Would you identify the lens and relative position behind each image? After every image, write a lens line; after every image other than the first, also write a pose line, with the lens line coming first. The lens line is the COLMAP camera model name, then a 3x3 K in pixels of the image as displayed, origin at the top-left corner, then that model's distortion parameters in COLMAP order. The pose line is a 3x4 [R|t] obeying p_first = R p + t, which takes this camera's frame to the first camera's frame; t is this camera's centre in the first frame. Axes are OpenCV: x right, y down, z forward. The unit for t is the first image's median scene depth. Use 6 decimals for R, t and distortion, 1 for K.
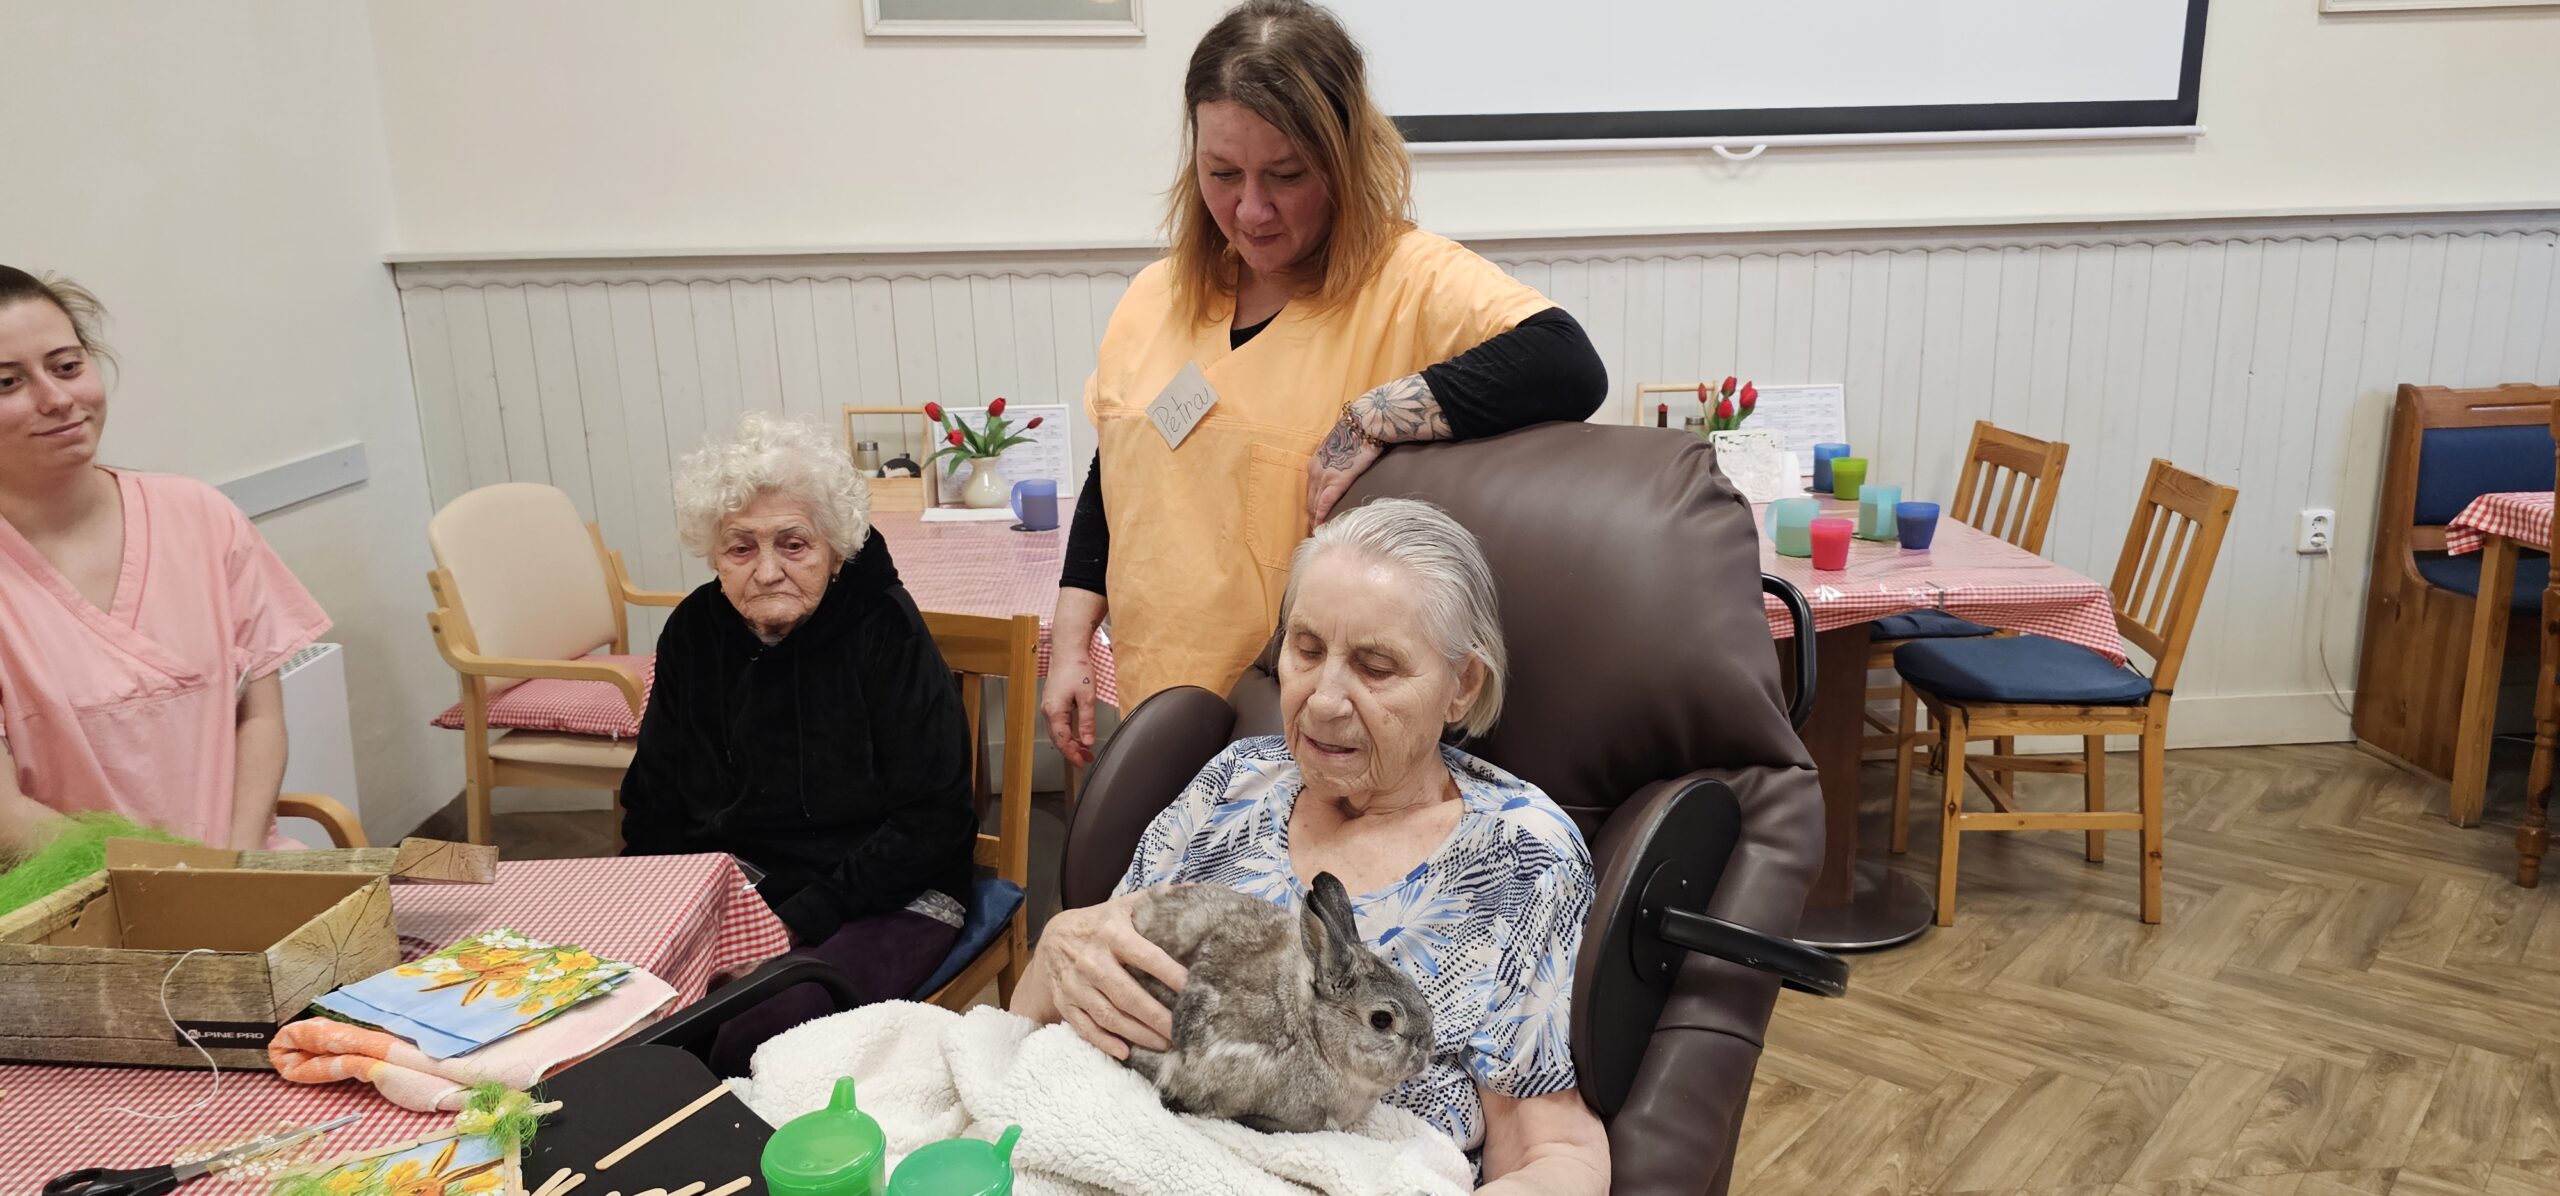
lens RADIAL K [[1722.1, 0, 1323.8], [0, 1722.1, 625.1], [0, 0, 1]] dist [0.055553, -0.054939]
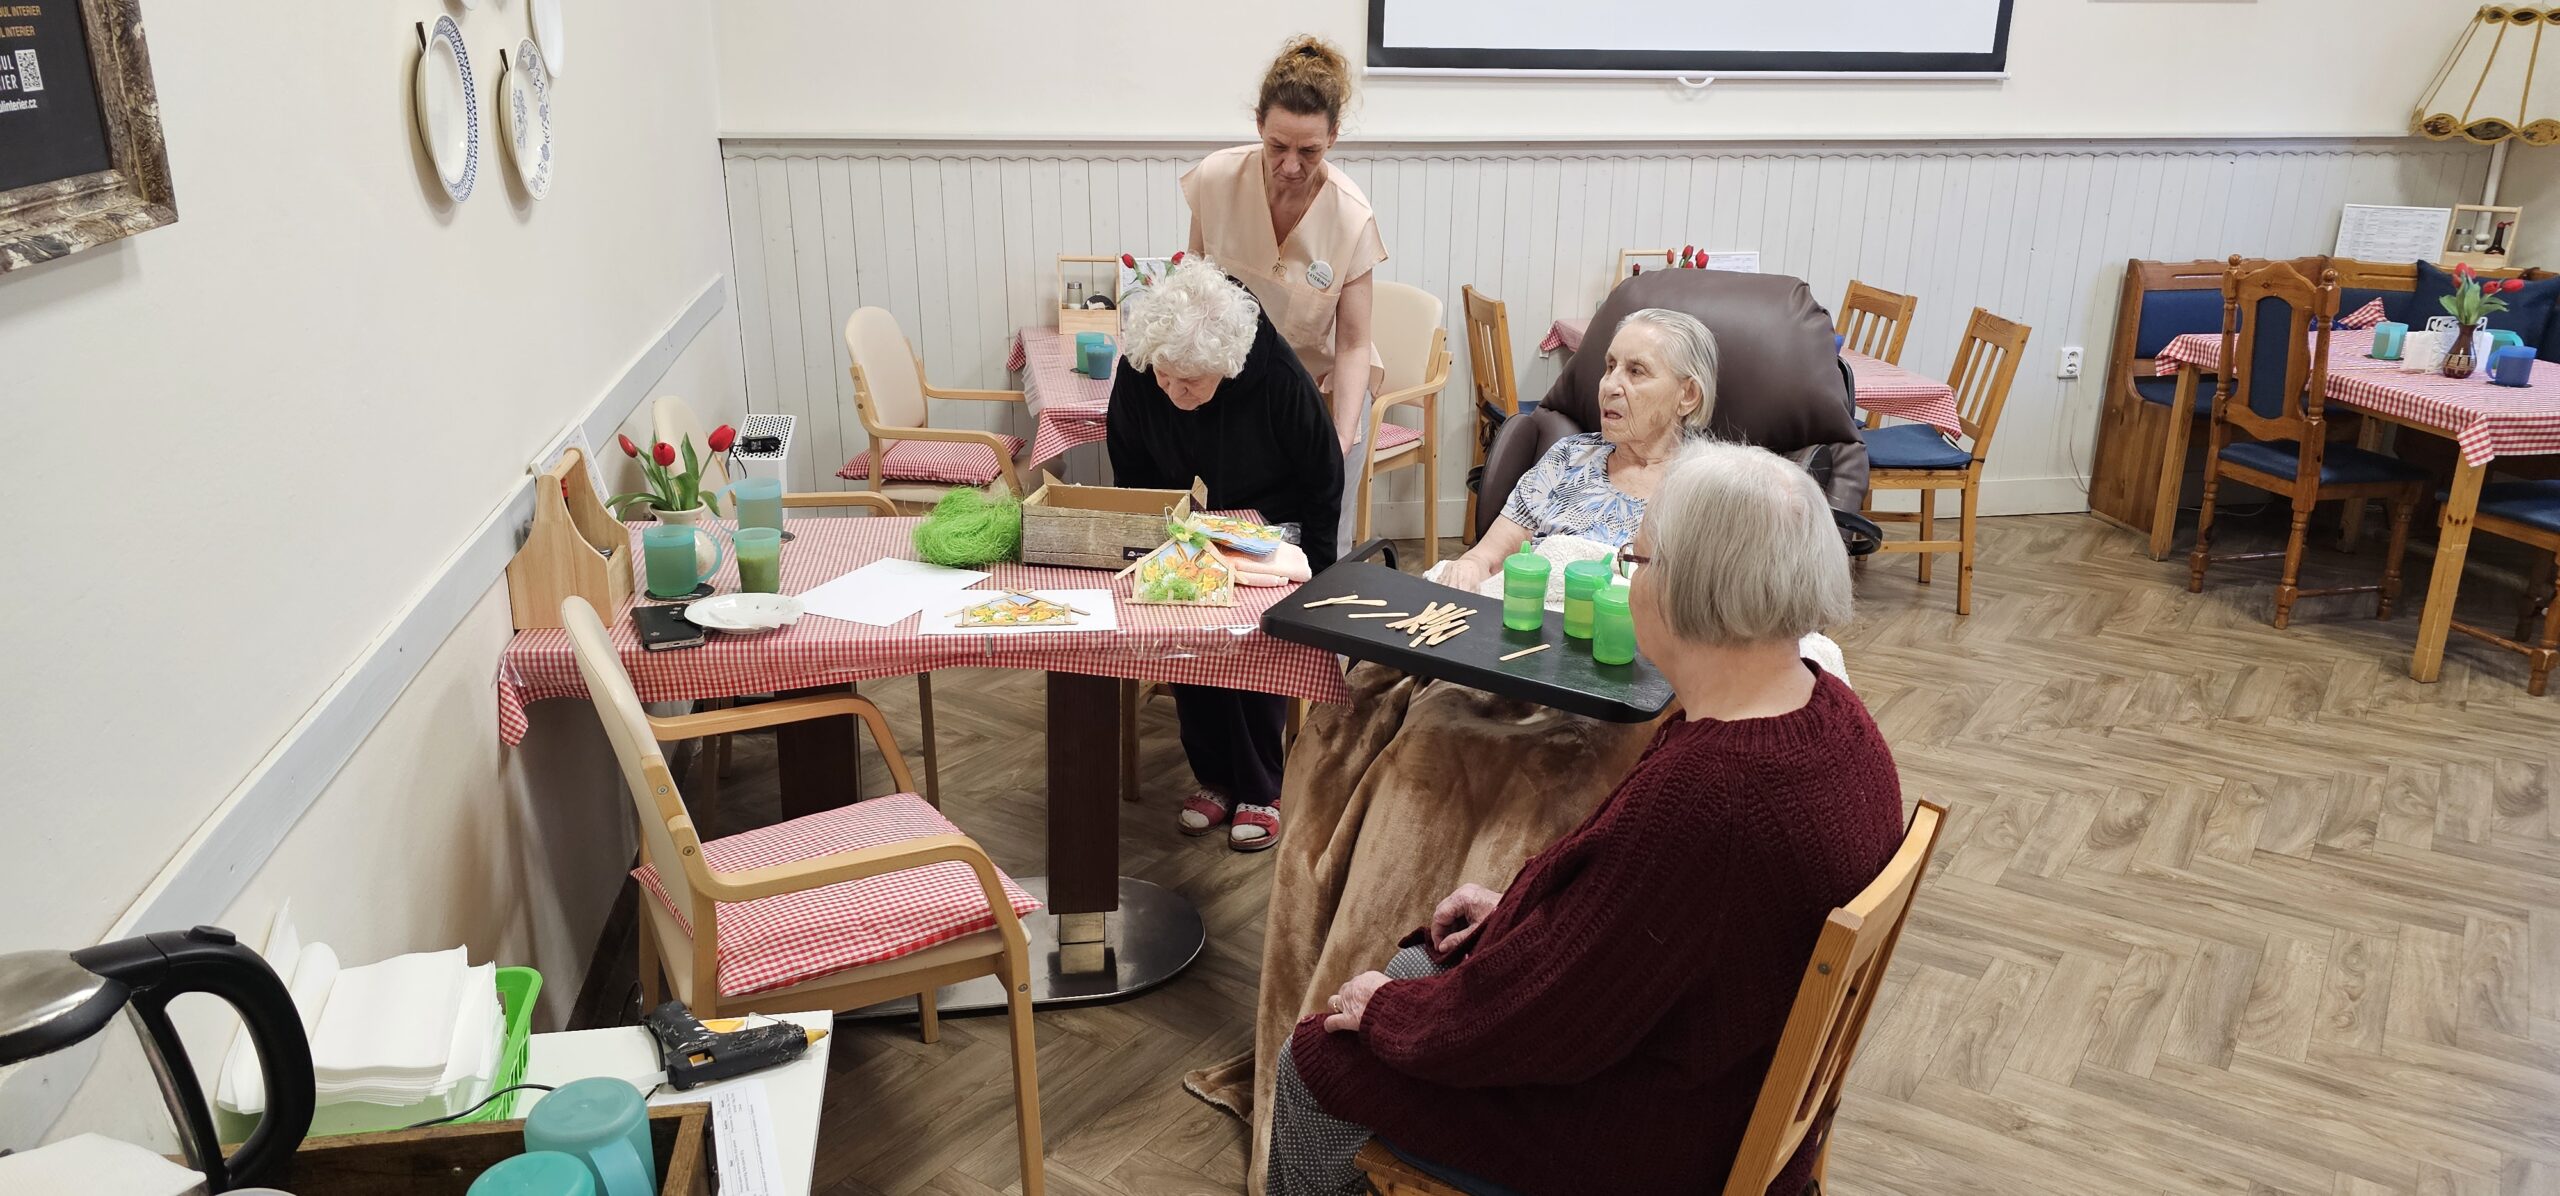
lens RADIAL K [[1721.9, 0, 1317.0], [0, 1721.9, 612.2], [0, 0, 1]] dist [0.053276, -0.055570]
pose [[0.992326, -0.006090, 0.123500, -0.289691], [-0.003095, 0.997250, 0.074051, 0.061432], [-0.123611, -0.073865, 0.989578, -0.456200]]
